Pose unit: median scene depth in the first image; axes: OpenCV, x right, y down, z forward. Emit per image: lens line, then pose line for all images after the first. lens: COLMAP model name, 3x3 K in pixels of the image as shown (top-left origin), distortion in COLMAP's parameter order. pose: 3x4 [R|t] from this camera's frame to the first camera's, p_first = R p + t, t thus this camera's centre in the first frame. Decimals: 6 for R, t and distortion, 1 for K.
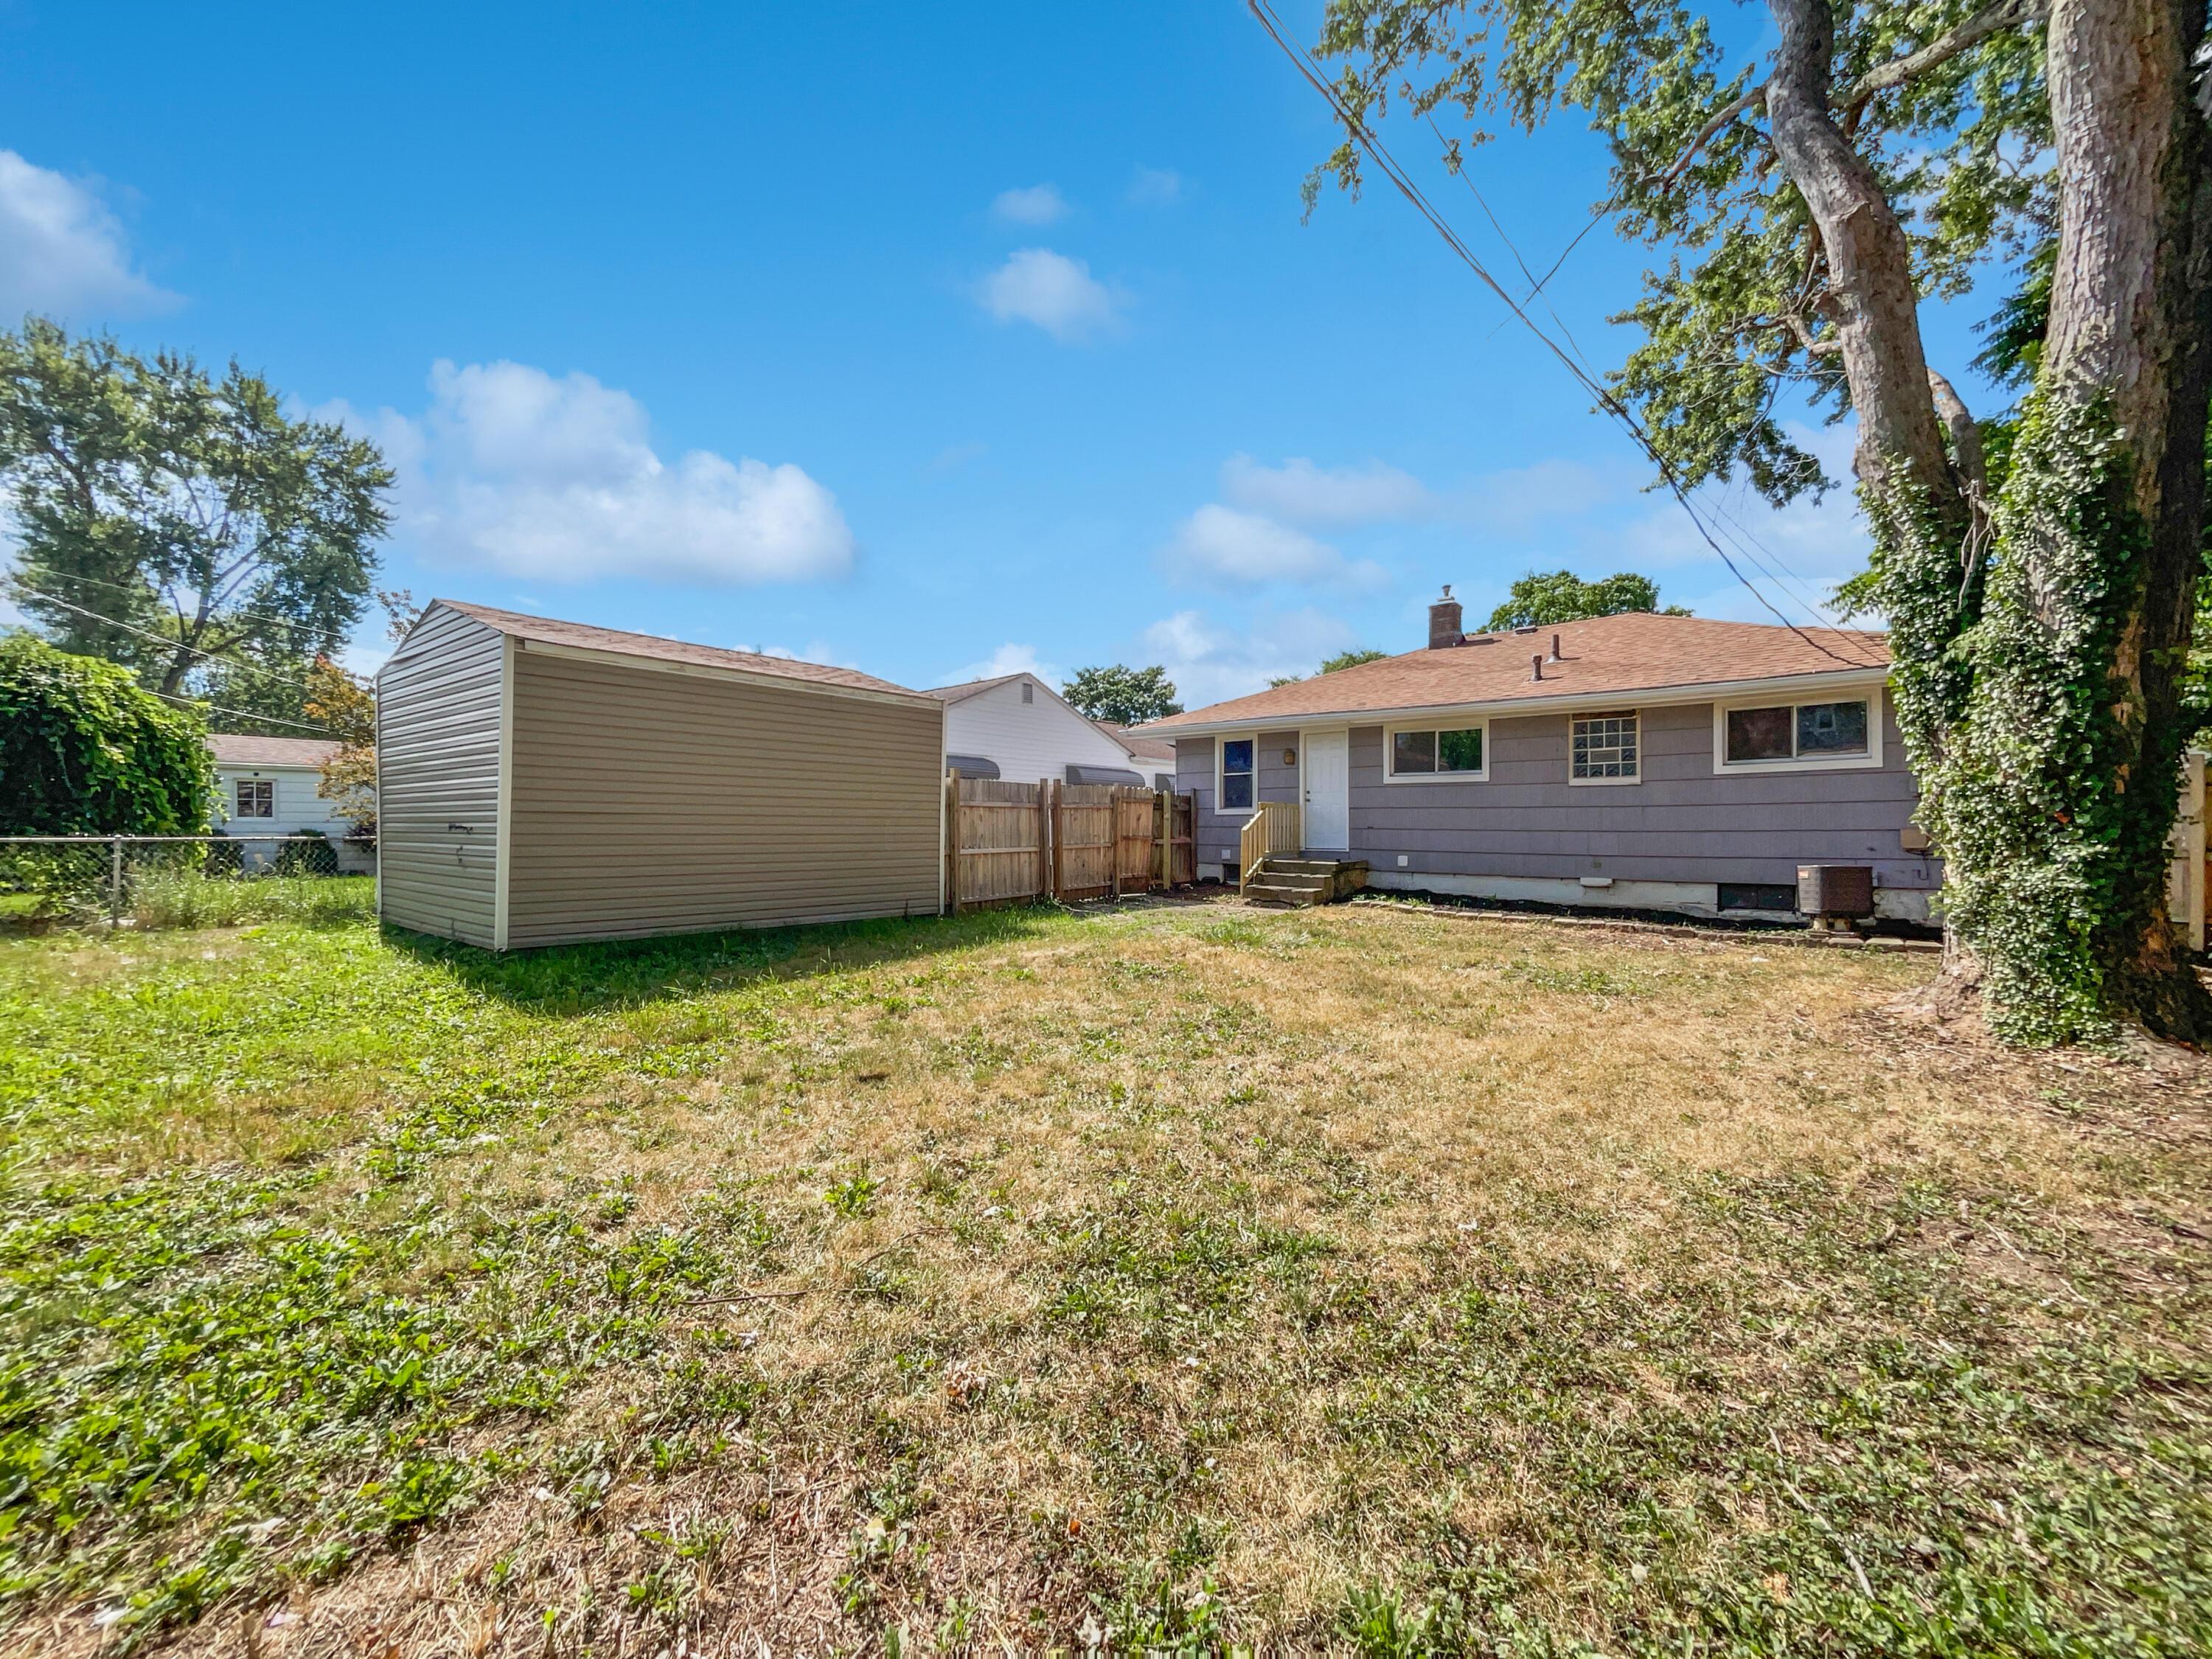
lens RADIAL K [[909.8, 0, 1106.0], [0, 909.8, 829.5], [0, 0, 1]] dist [0.000424, 0.000020]
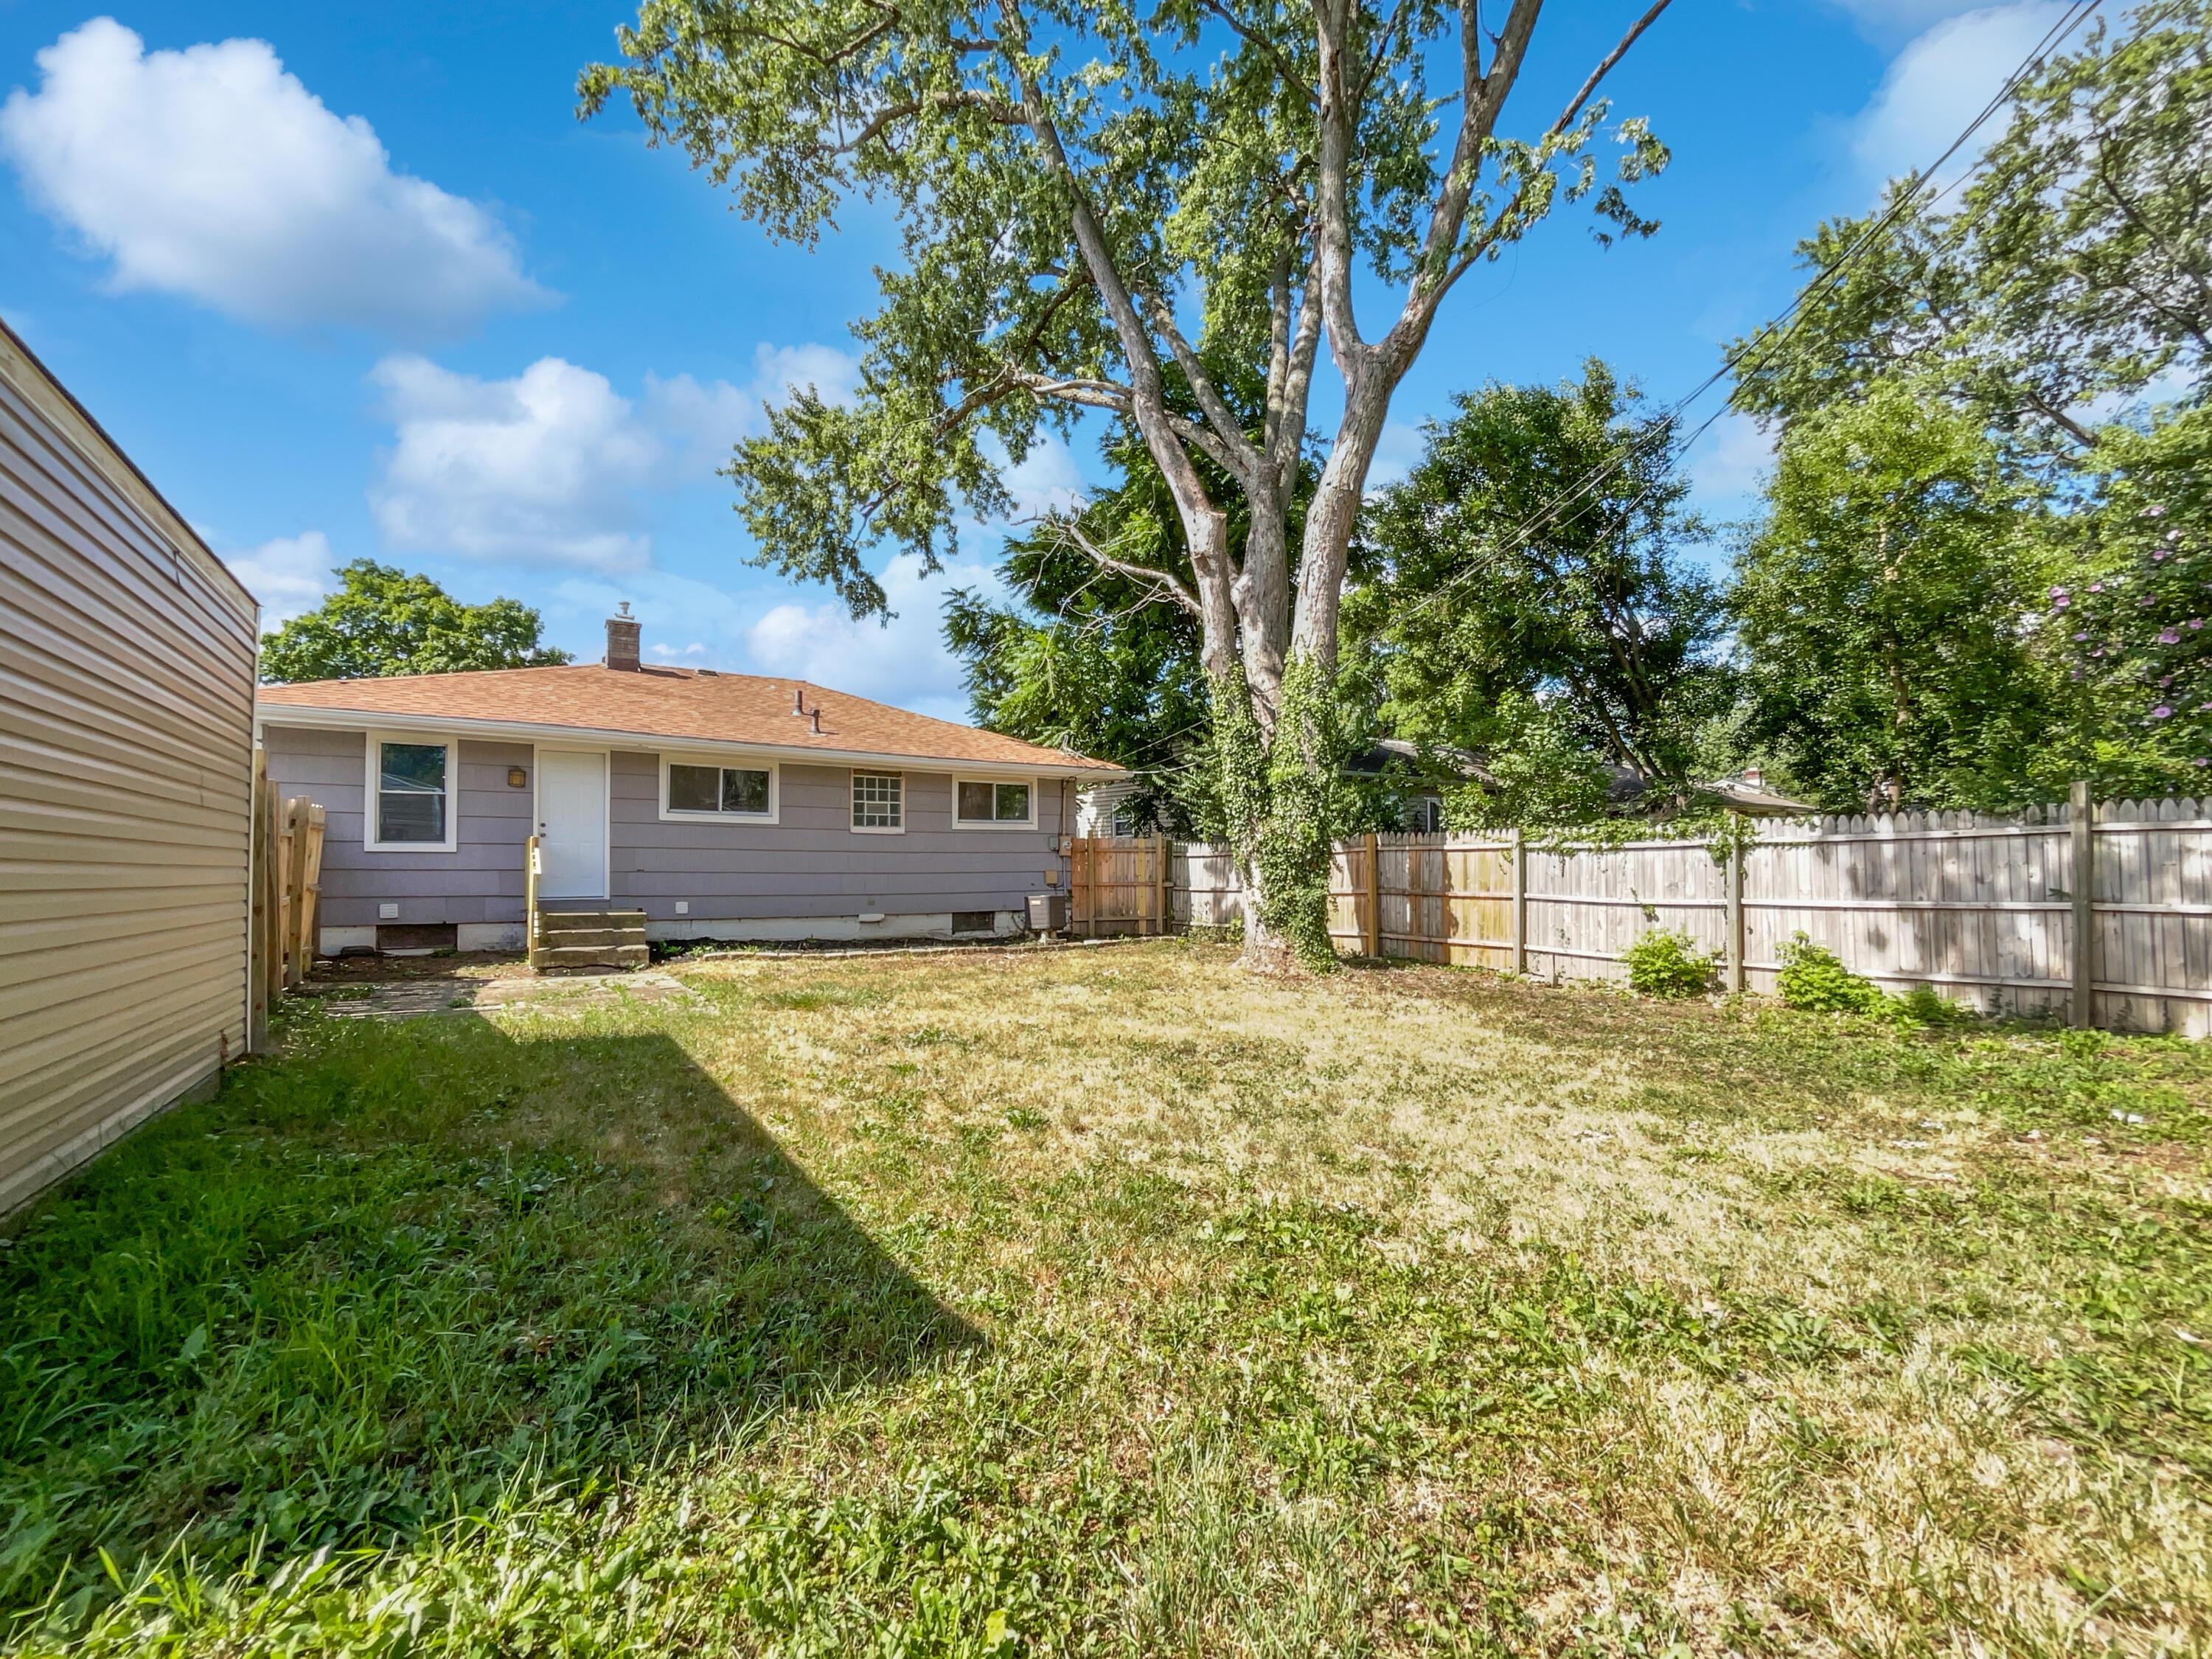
lens RADIAL K [[909.8, 0, 1106.0], [0, 909.8, 829.5], [0, 0, 1]] dist [0.000424, 0.000020]
pose [[0.265217, 0.040345, 0.963344, -0.528781], [0.001901, 0.999100, -0.042366, -0.004310], [-0.964187, 0.013067, 0.264901, 0.442896]]
